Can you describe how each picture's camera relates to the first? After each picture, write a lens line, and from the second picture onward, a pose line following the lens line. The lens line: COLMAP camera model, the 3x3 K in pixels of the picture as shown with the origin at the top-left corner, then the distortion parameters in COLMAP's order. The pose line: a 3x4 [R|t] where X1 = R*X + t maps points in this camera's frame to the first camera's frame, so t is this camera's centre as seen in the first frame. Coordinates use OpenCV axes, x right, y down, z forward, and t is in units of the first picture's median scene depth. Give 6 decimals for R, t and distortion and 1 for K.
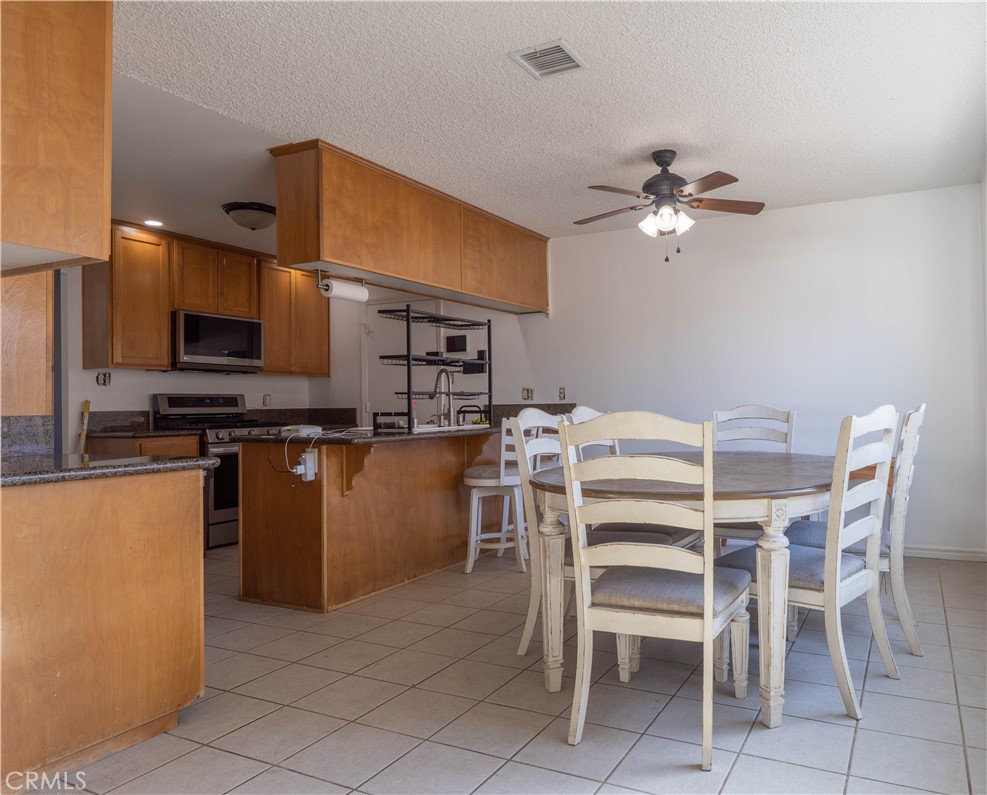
lens RADIAL K [[691.5, 0, 595.8], [0, 691.5, 387.9], [0, 0, 1]] dist [-0.003603, 0.001089]
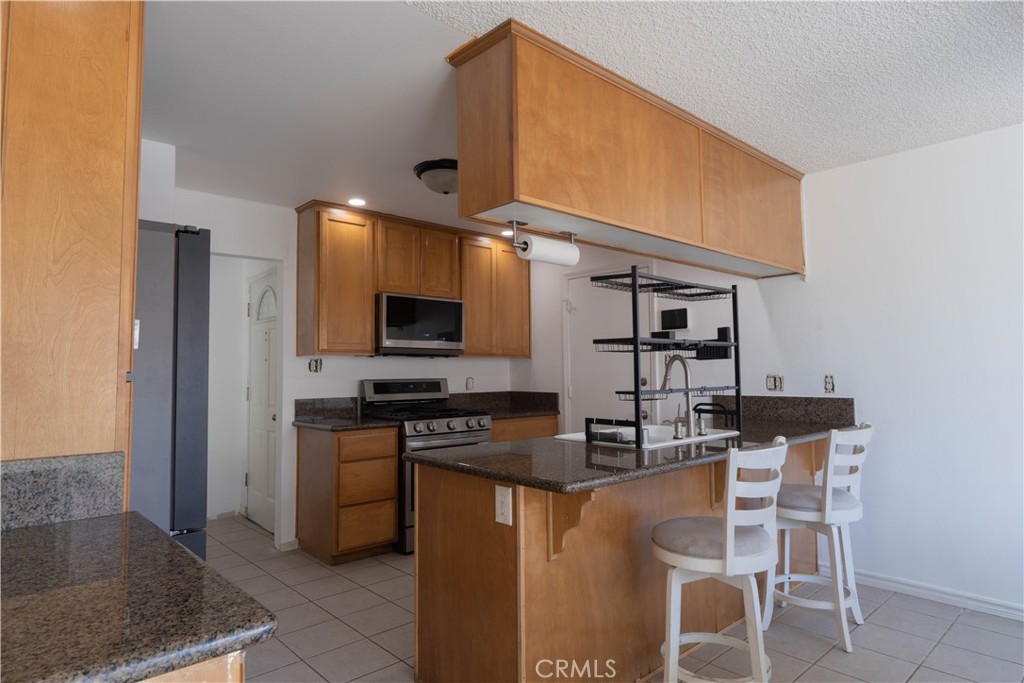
lens RADIAL K [[595.1, 0, 512.0], [0, 595.1, 341.5], [0, 0, 1]] dist [-0.000579, -0.000035]
pose [[0.920734, -0.013829, -0.389947, -0.129337], [0.004240, 0.999667, -0.025441, -0.025242], [0.390169, 0.021771, 0.920486, 0.341849]]
